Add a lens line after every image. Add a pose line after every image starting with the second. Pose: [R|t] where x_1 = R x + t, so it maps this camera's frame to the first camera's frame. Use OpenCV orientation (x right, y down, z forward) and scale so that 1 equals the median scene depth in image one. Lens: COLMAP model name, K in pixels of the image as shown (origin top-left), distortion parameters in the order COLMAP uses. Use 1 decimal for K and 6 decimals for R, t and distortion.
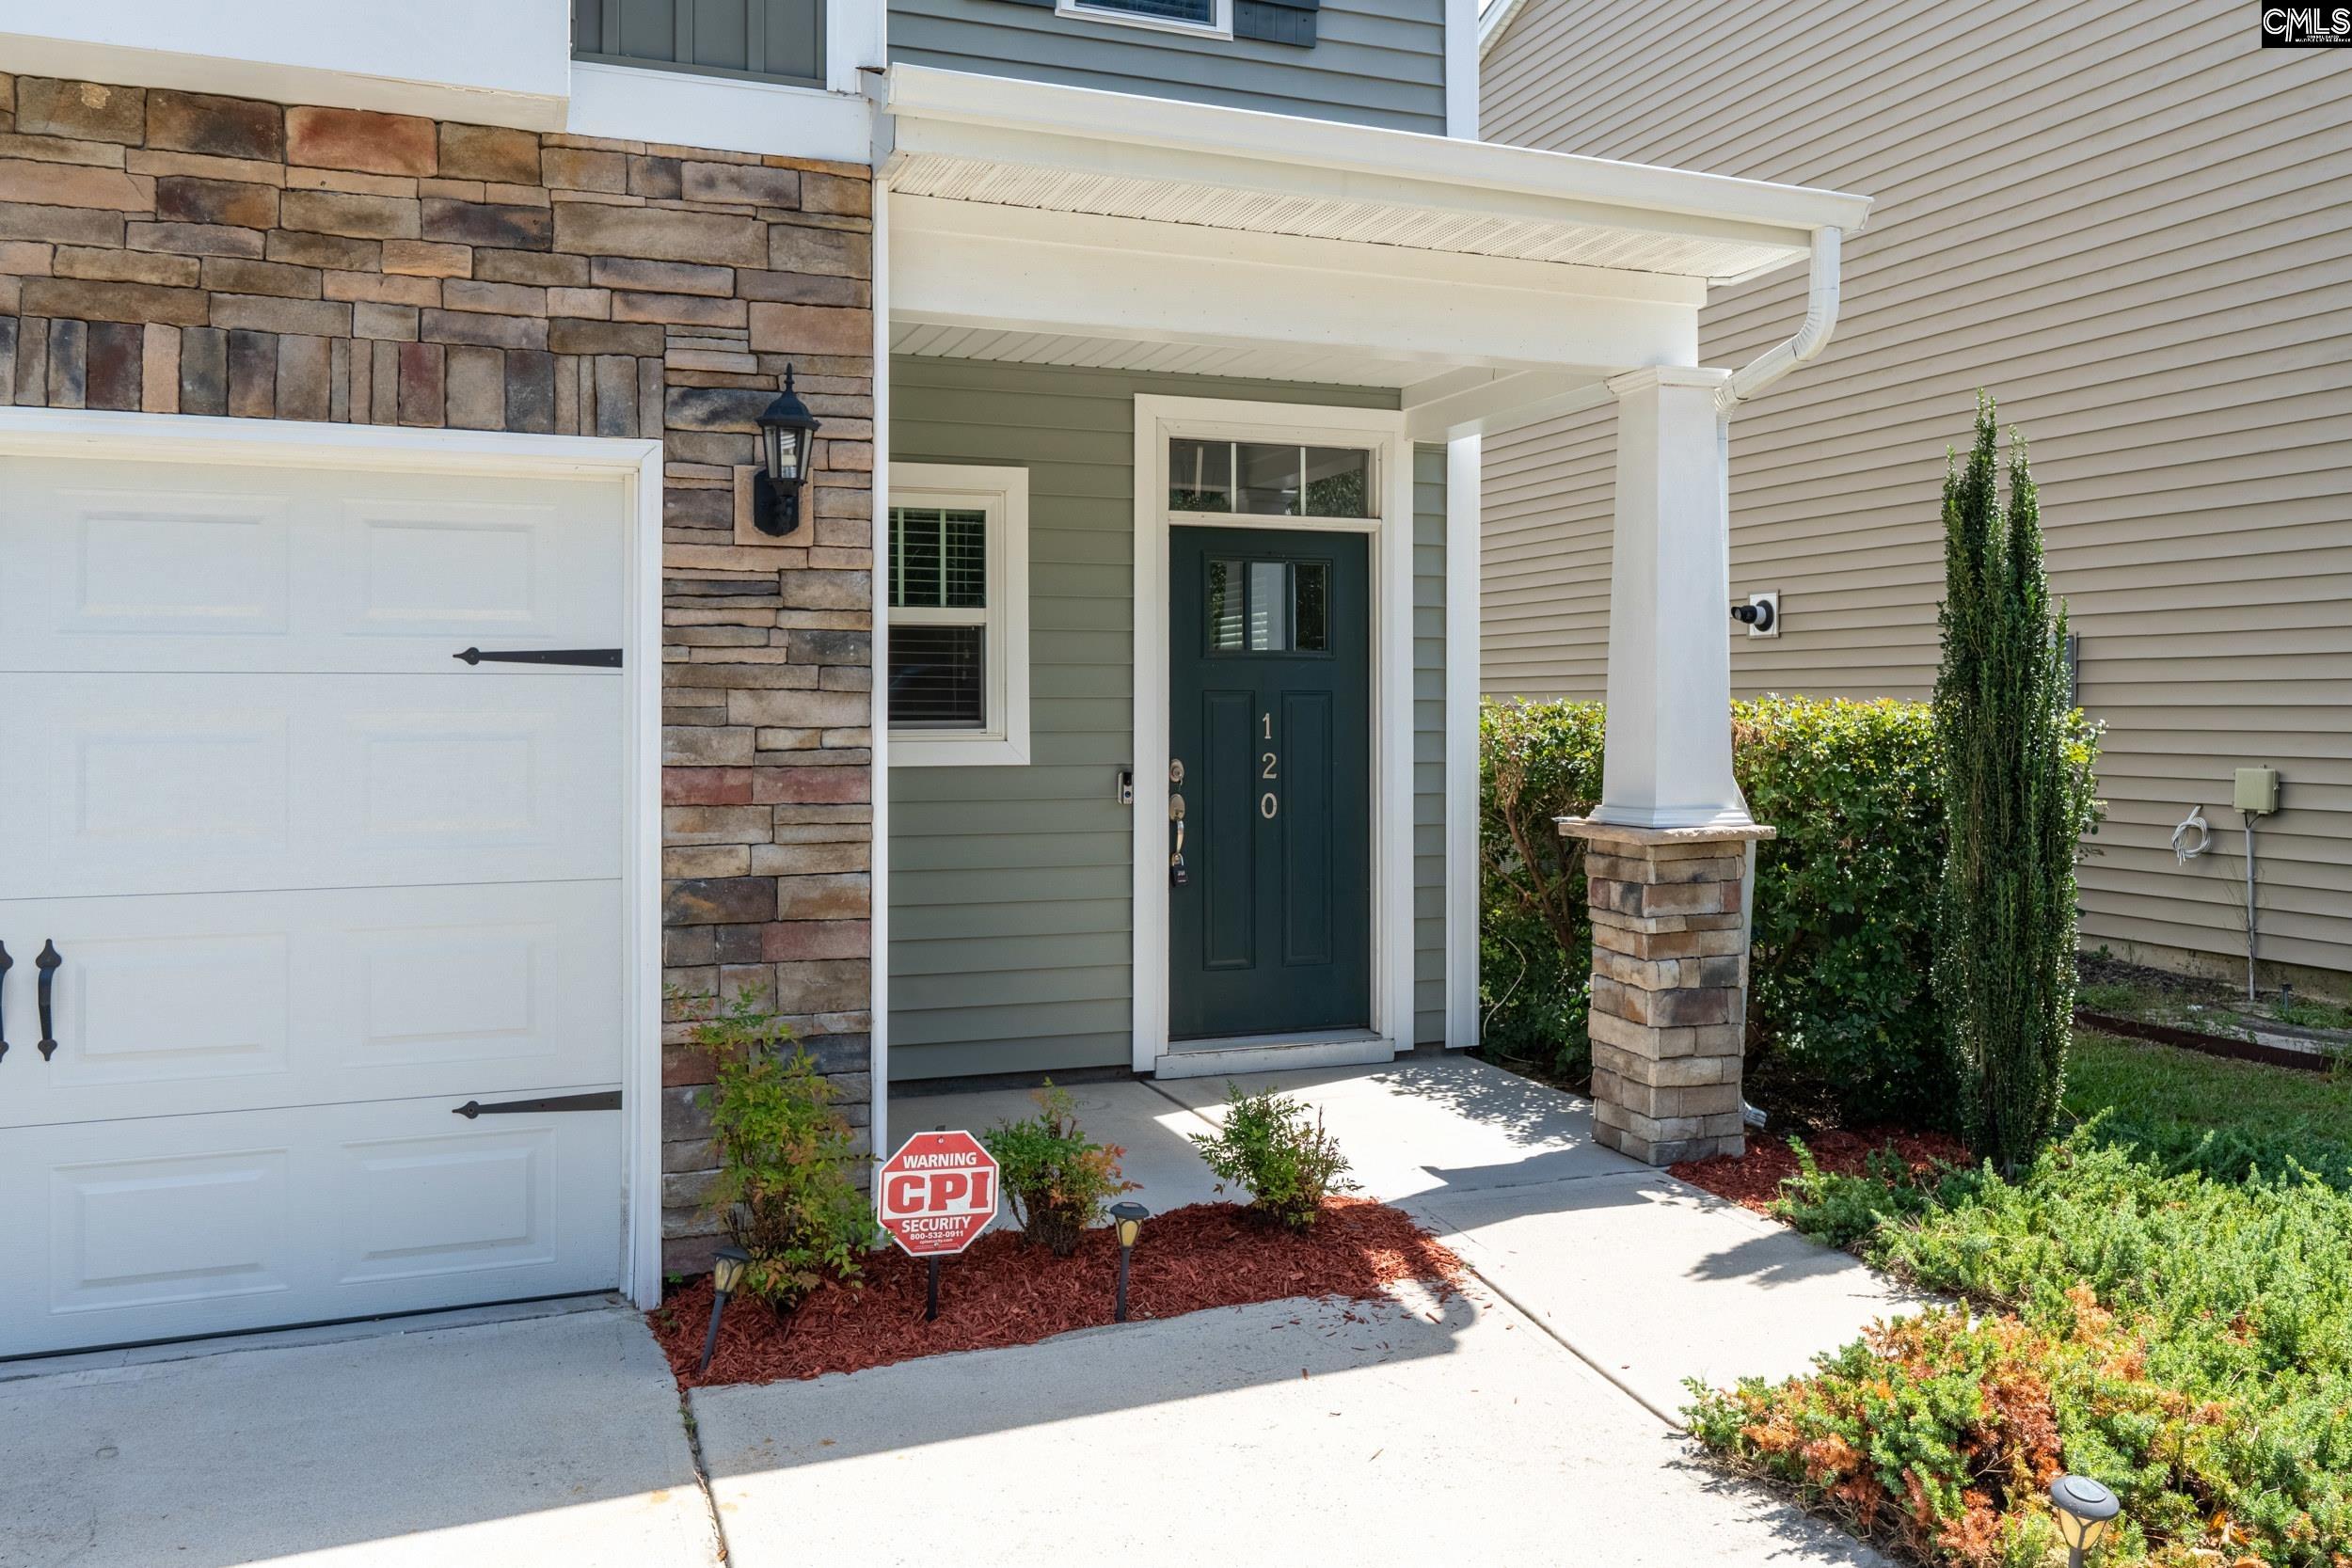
lens RADIAL K [[1745.5, 0, 1179.0], [0, 1745.5, 697.5], [0, 0, 1]] dist [-0.003446, -0.000361]
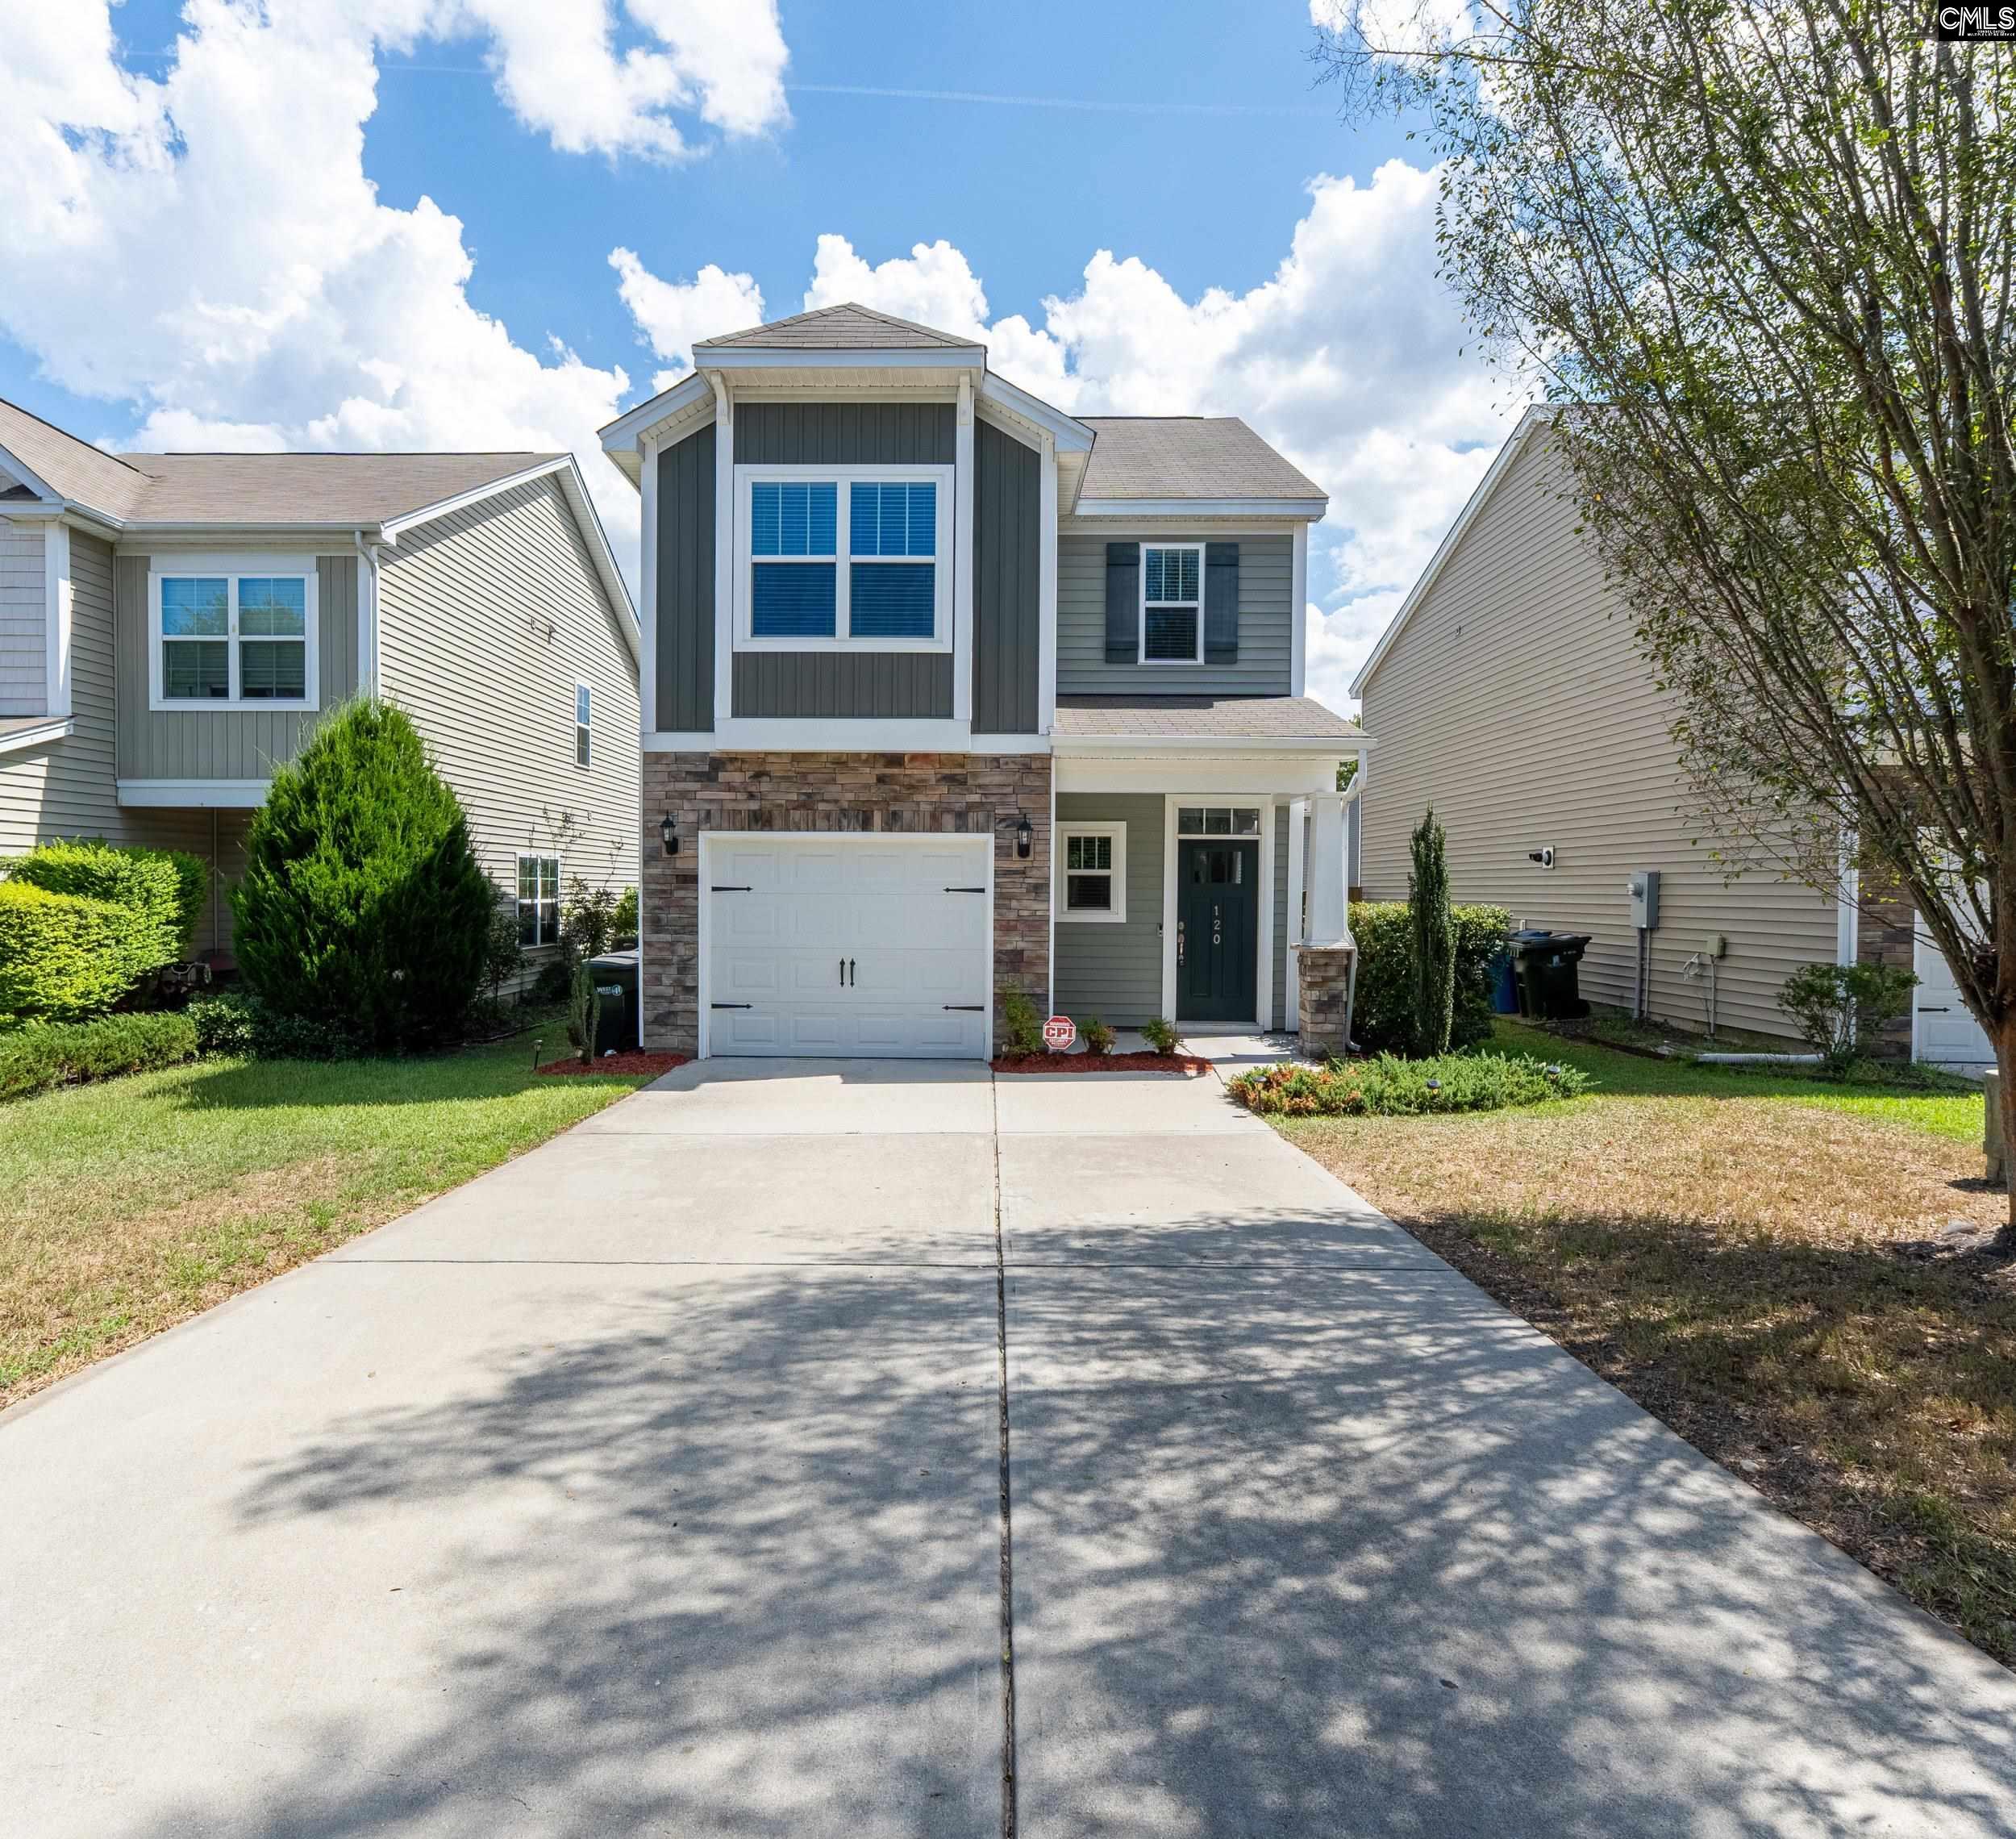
lens RADIAL K [[1029.3, 0, 1008.0], [0, 1029.3, 919.5], [0, 0, 1]] dist [0.000338, 0.000018]
pose [[0.940762, 0.017718, -0.338606, 0.476730], [-0.006835, 0.999422, 0.033309, -0.034448], [0.339000, -0.029021, 0.940339, -1.061225]]
